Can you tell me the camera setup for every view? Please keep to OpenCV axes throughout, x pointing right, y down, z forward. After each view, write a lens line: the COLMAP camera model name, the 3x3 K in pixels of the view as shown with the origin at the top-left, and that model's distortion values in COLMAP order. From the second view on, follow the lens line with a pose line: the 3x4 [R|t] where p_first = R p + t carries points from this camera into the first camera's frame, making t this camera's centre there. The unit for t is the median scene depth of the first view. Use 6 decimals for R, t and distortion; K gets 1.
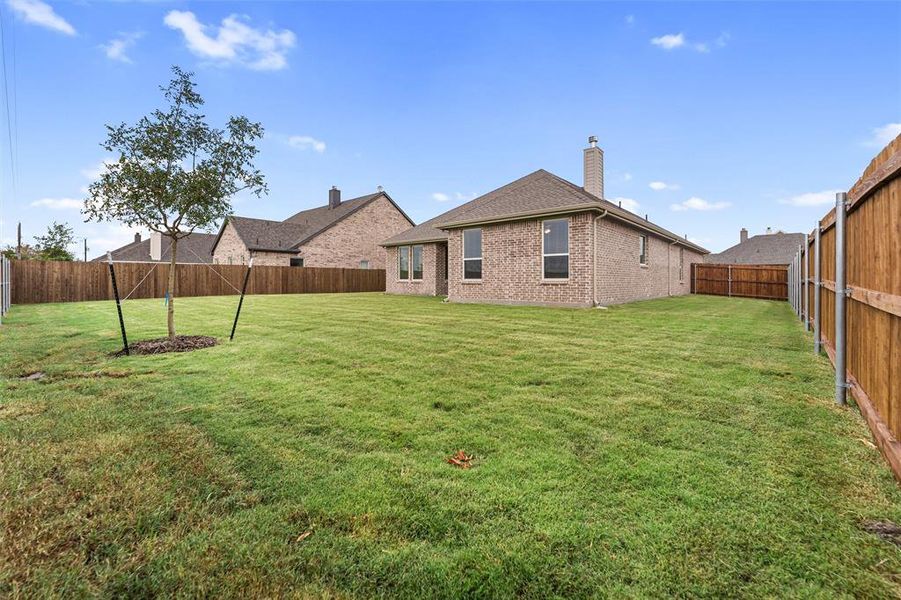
lens RADIAL K [[369.4, 0, 449.5], [0, 369.4, 290.3], [0, 0, 1]] dist [-0.000859, 0.000090]
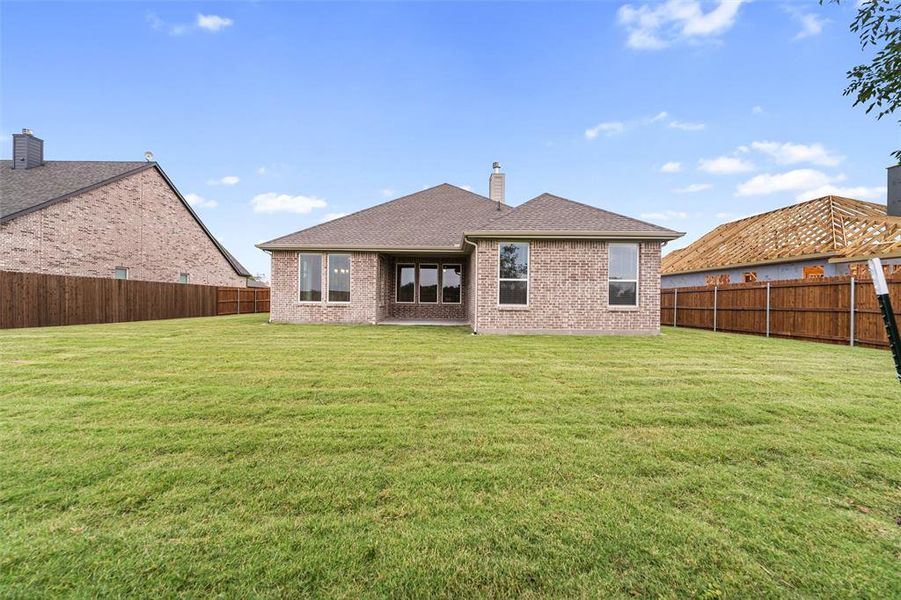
lens RADIAL K [[371.7, 0, 446.0], [0, 371.7, 303.3], [0, 0, 1]] dist [0.002819, 0.000391]
pose [[0.758854, 0.003654, 0.651250, -0.395848], [0.006474, 0.999893, -0.013153, -0.015757], [-0.651228, 0.014197, 0.758749, 0.326182]]
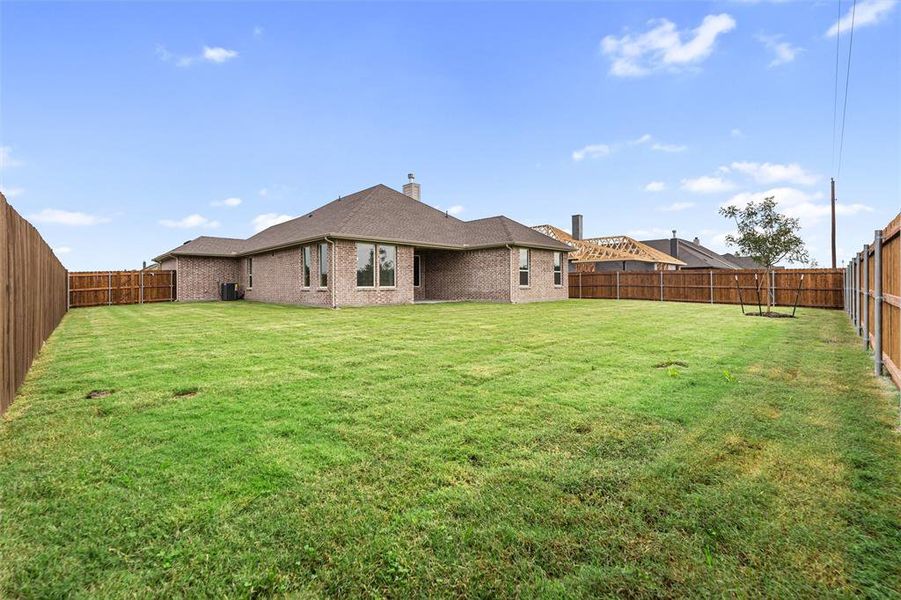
lens RADIAL K [[369.4, 0, 449.5], [0, 369.4, 290.3], [0, 0, 1]] dist [-0.000859, 0.000090]
pose [[0.090964, -0.017933, 0.995693, -0.910604], [0.032279, 0.999366, 0.015050, -0.028478], [-0.995331, 0.030771, 0.091485, 0.784344]]
